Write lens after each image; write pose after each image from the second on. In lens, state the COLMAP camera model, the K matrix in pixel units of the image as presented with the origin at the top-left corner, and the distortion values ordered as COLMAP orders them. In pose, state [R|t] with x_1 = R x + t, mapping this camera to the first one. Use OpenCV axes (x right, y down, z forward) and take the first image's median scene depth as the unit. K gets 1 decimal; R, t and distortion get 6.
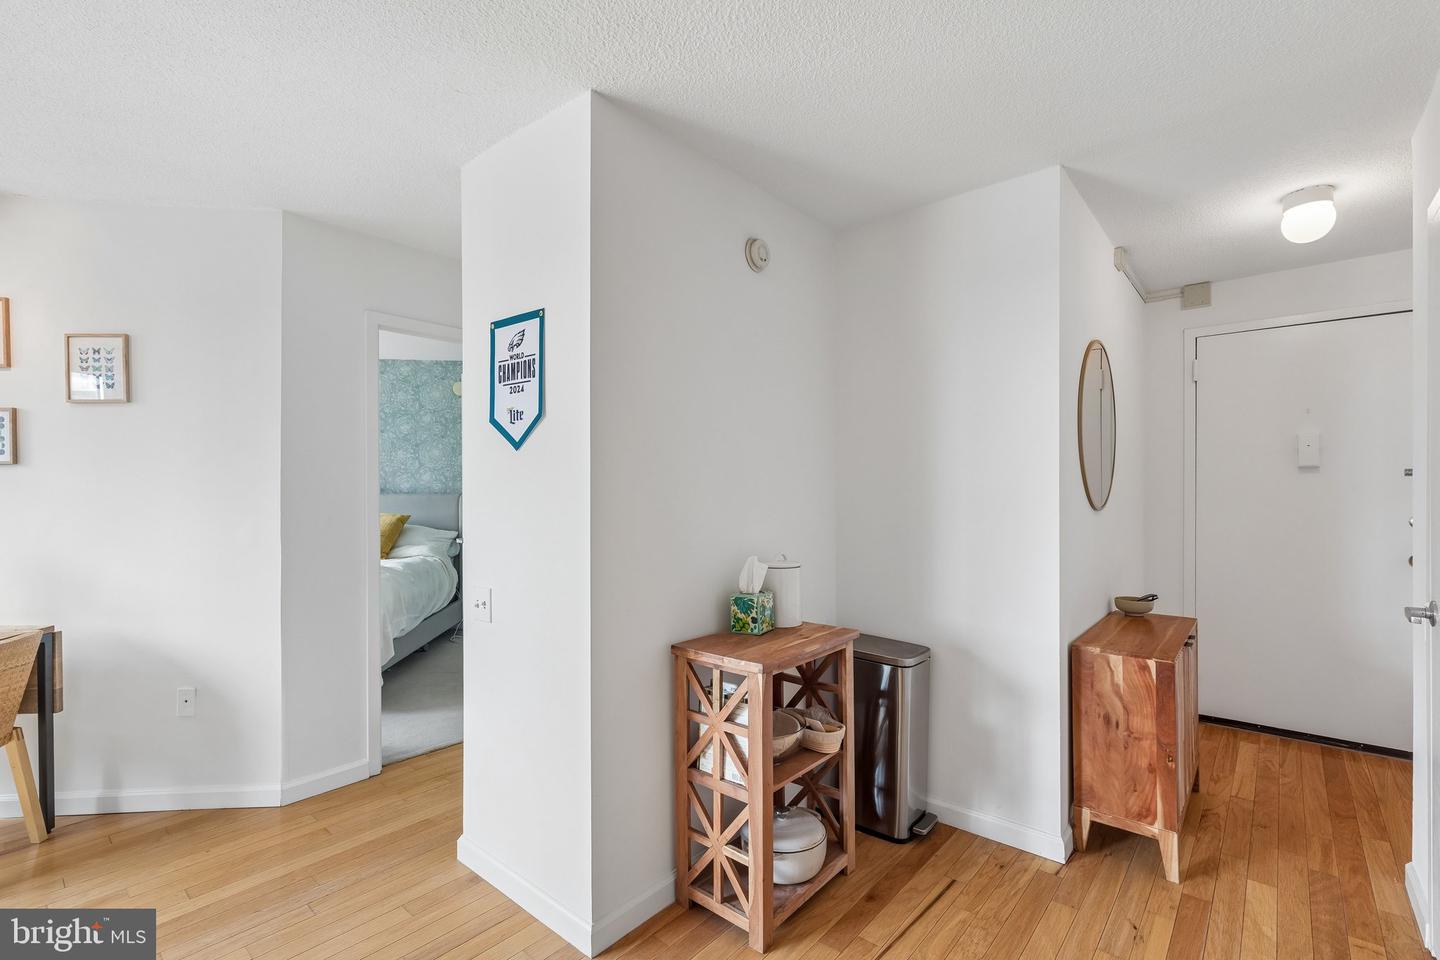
lens RADIAL K [[647.6, 0, 716.8], [0, 647.6, 485.6], [0, 0, 1]] dist [0.002021, -0.000052]
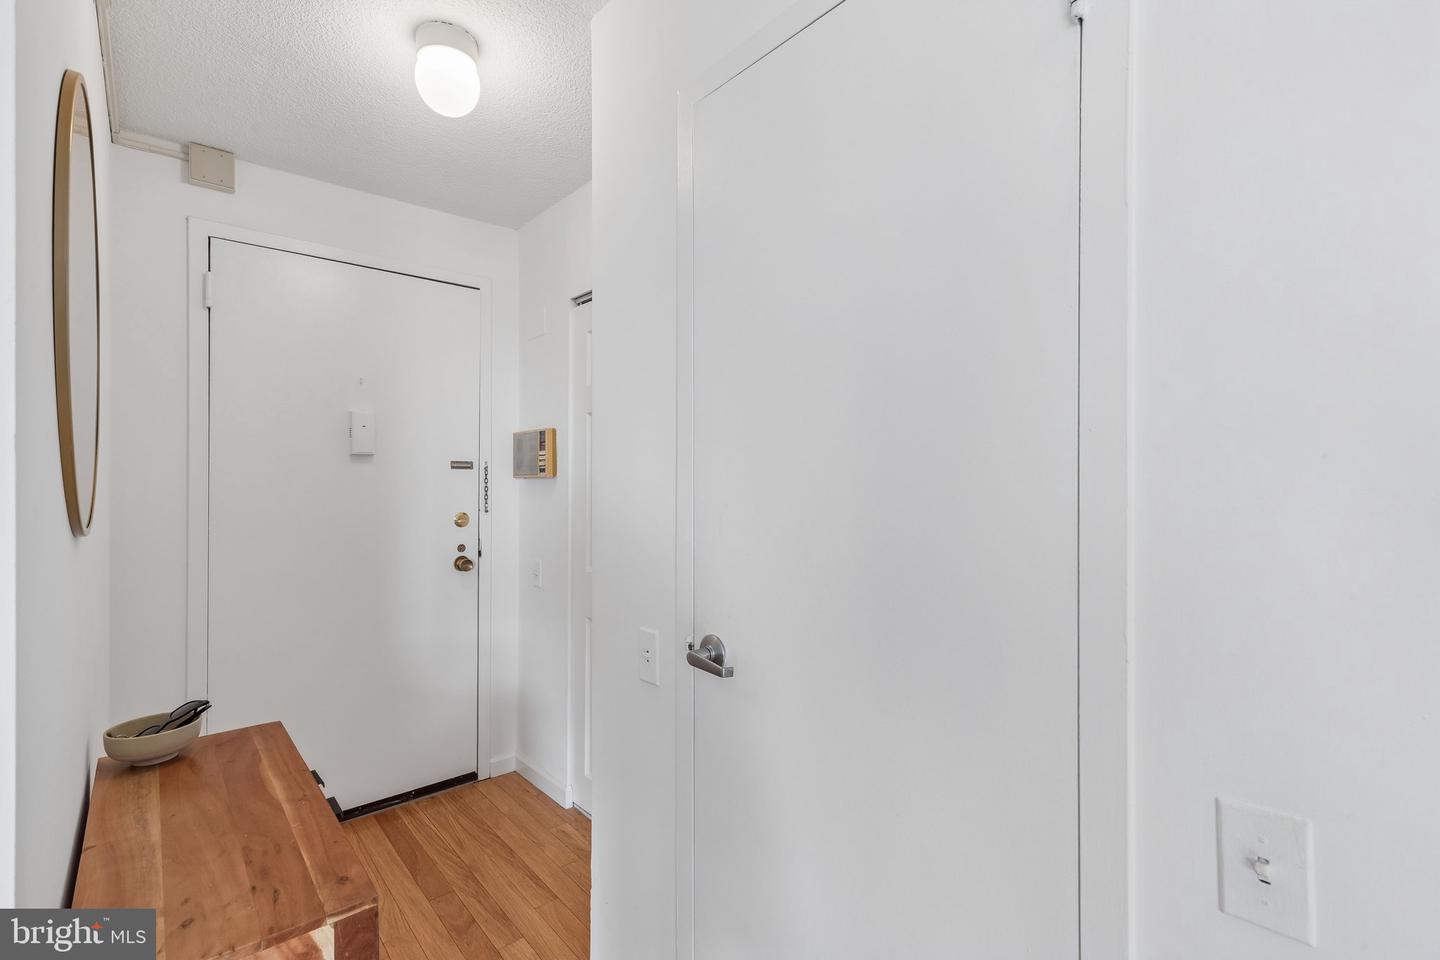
lens RADIAL K [[647.6, 0, 716.8], [0, 647.6, 485.6], [0, 0, 1]] dist [0.002021, -0.000052]
pose [[0.138937, 0.000664, 0.990301, 0.220852], [-0.002688, 0.999996, -0.000293, 0.007163], [-0.990298, -0.002622, 0.138938, 0.488080]]
